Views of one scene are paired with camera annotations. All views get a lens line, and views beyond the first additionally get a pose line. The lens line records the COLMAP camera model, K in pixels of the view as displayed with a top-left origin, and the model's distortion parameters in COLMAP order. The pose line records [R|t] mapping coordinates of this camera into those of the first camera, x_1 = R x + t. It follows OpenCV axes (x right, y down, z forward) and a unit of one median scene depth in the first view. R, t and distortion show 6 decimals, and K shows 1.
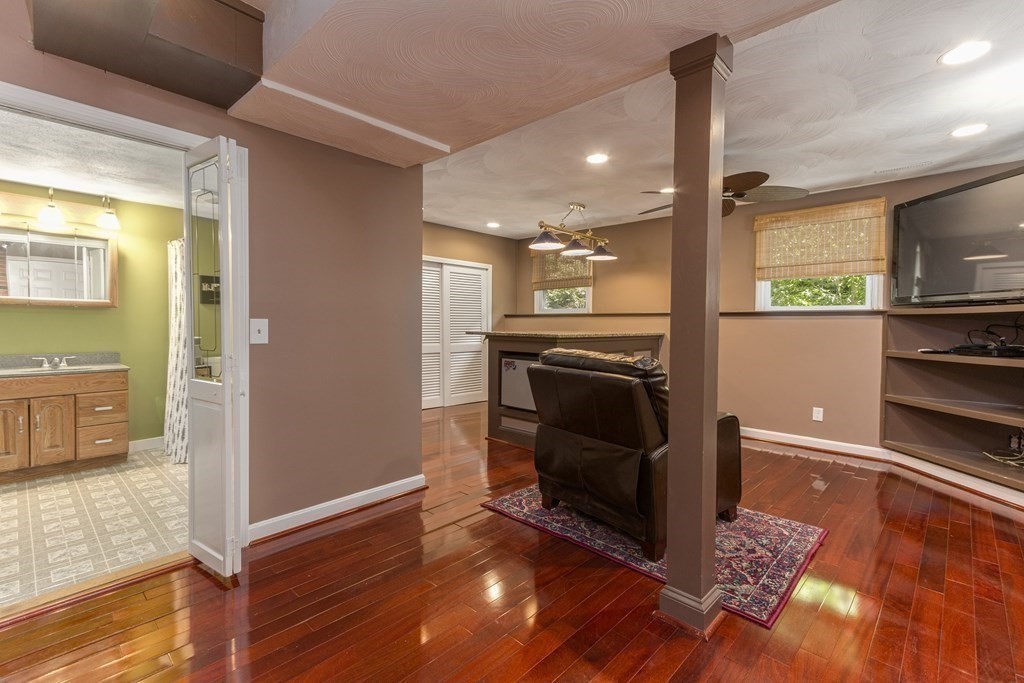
lens RADIAL K [[464.1, 0, 510.6], [0, 464.1, 335.8], [0, 0, 1]] dist [0.014301, 0.000283]
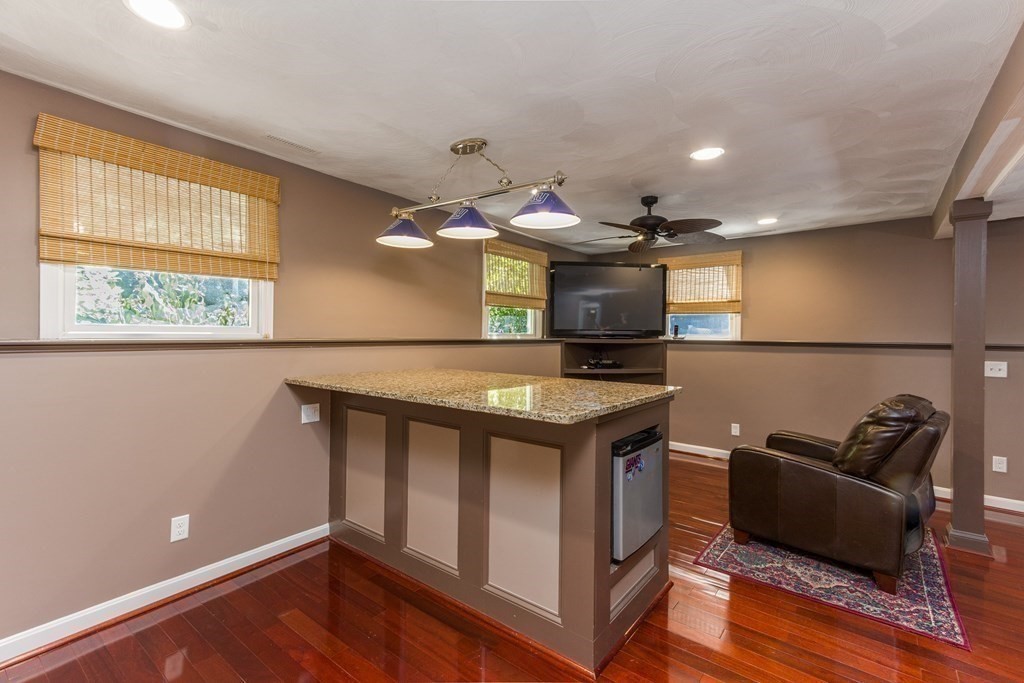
lens RADIAL K [[464.1, 0, 515.3], [0, 464.1, 342.5], [0, 0, 1]] dist [0.014301, 0.000283]
pose [[-0.102343, -0.020187, 0.994544, -0.529947], [0.021196, 0.999523, 0.022470, -0.085337], [-0.994523, 0.023380, -0.101866, 1.363743]]
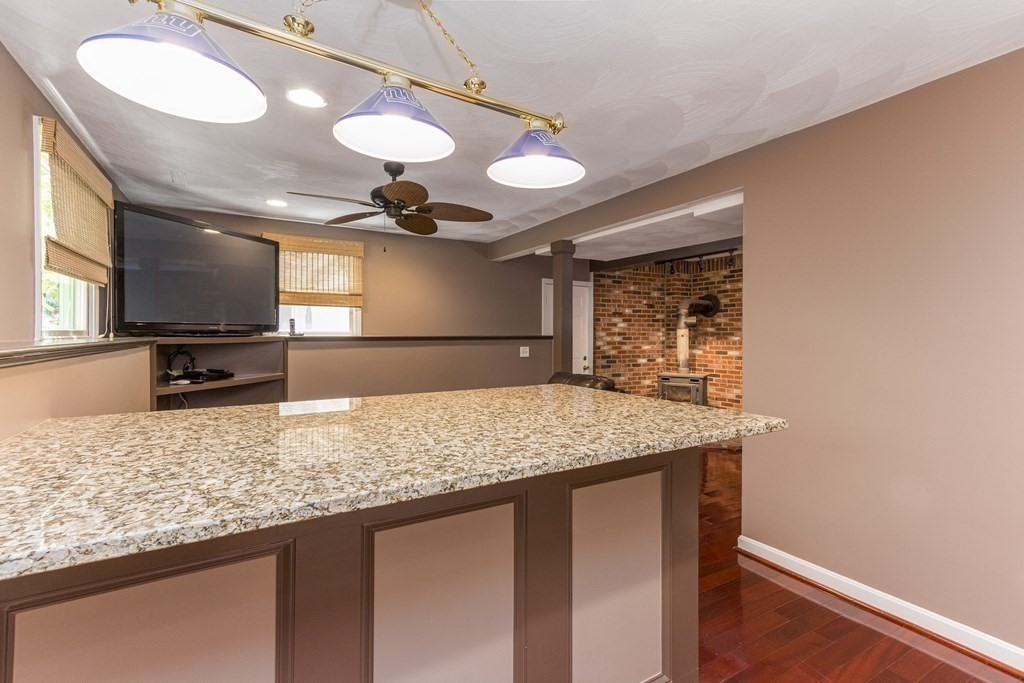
lens RADIAL K [[464.1, 0, 511.5], [0, 464.1, 335.2], [0, 0, 1]] dist [0.014301, 0.000283]
pose [[-0.963590, -0.003541, 0.267362, 0.017108], [0.006785, 0.999266, 0.037691, -0.095211], [-0.267300, 0.038133, -0.962859, 1.721132]]
